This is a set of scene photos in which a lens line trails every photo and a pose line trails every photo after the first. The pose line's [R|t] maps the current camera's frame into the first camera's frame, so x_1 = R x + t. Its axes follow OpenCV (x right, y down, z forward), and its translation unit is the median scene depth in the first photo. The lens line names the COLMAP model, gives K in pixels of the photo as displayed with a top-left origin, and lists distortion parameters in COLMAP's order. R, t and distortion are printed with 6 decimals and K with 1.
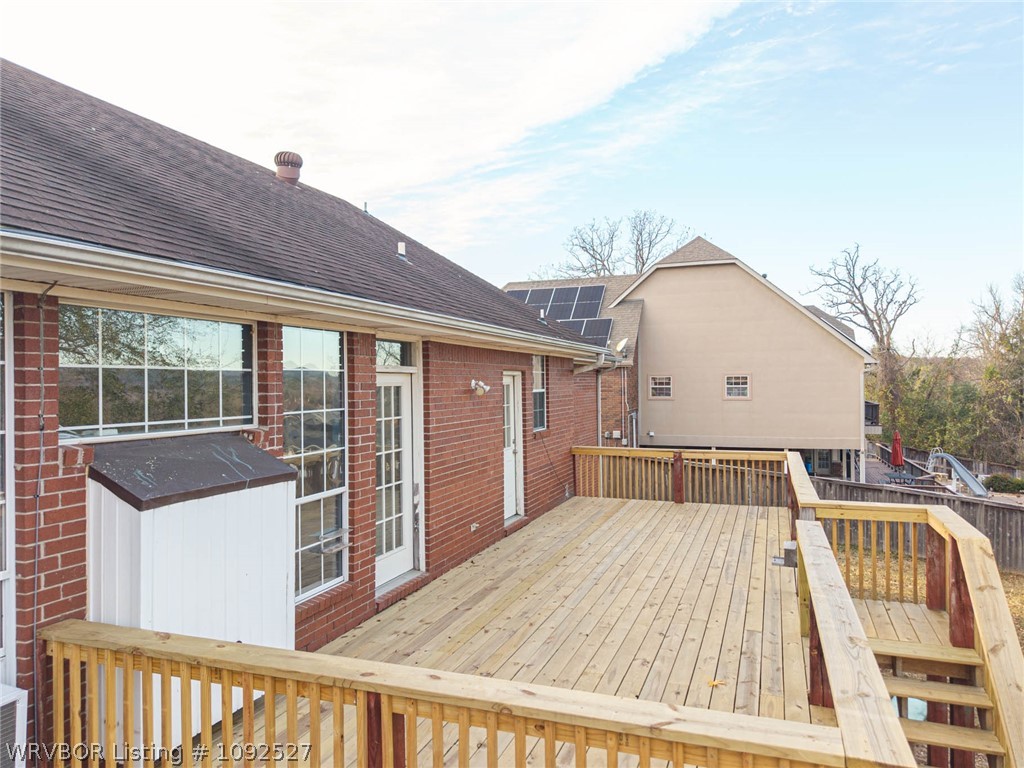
lens RADIAL K [[693.5, 0, 510.9], [0, 693.5, 384.0], [0, 0, 1]] dist [0.014891, -0.013281]
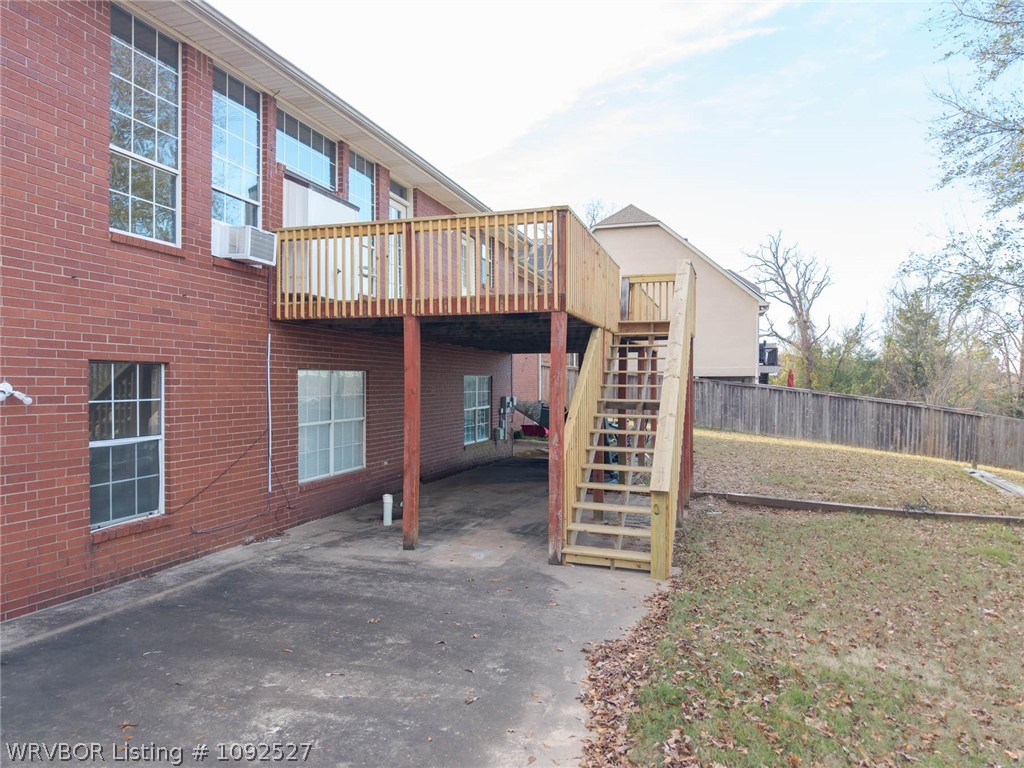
lens RADIAL K [[693.5, 0, 513.1], [0, 693.5, 385.4], [0, 0, 1]] dist [0.014891, -0.013281]
pose [[0.998495, 0.013578, 0.053134, 0.028512], [-0.013407, 0.999904, -0.003576, 0.346999], [-0.053177, 0.002858, 0.998581, -0.590943]]
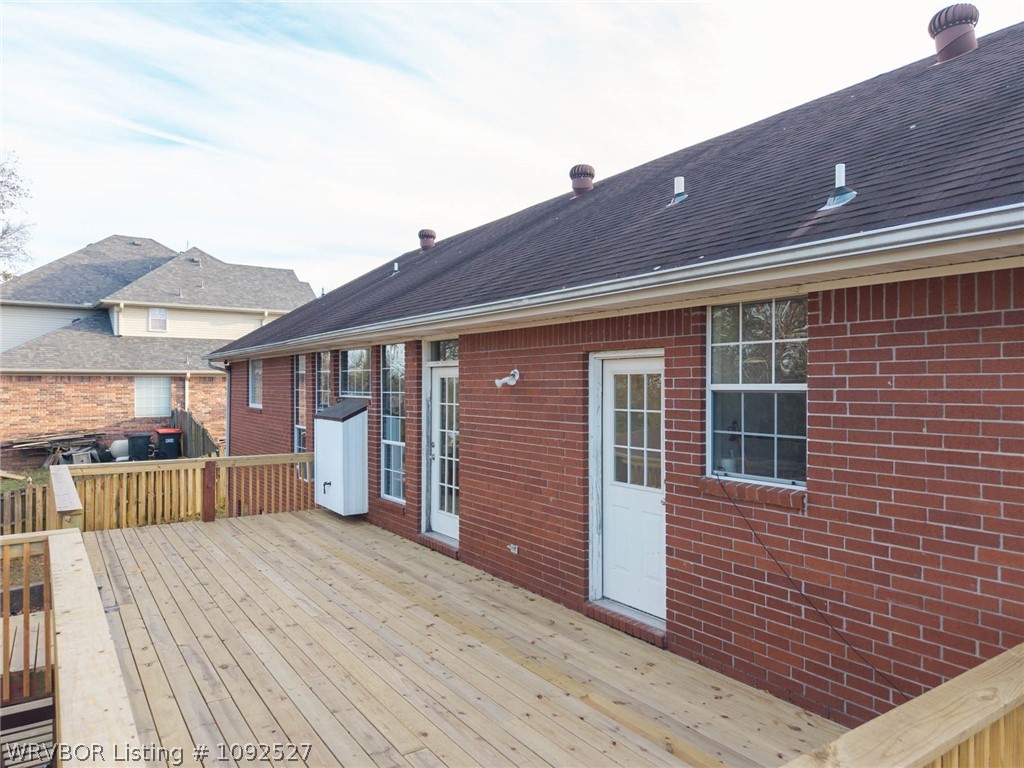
lens RADIAL K [[693.5, 0, 512.9], [0, 693.5, 387.4], [0, 0, 1]] dist [0.014891, -0.013281]
pose [[-0.583356, 0.016603, -0.812047, 0.560093], [0.014043, 0.999848, 0.010355, 0.007680], [0.812095, -0.005363, -0.583500, 1.359777]]
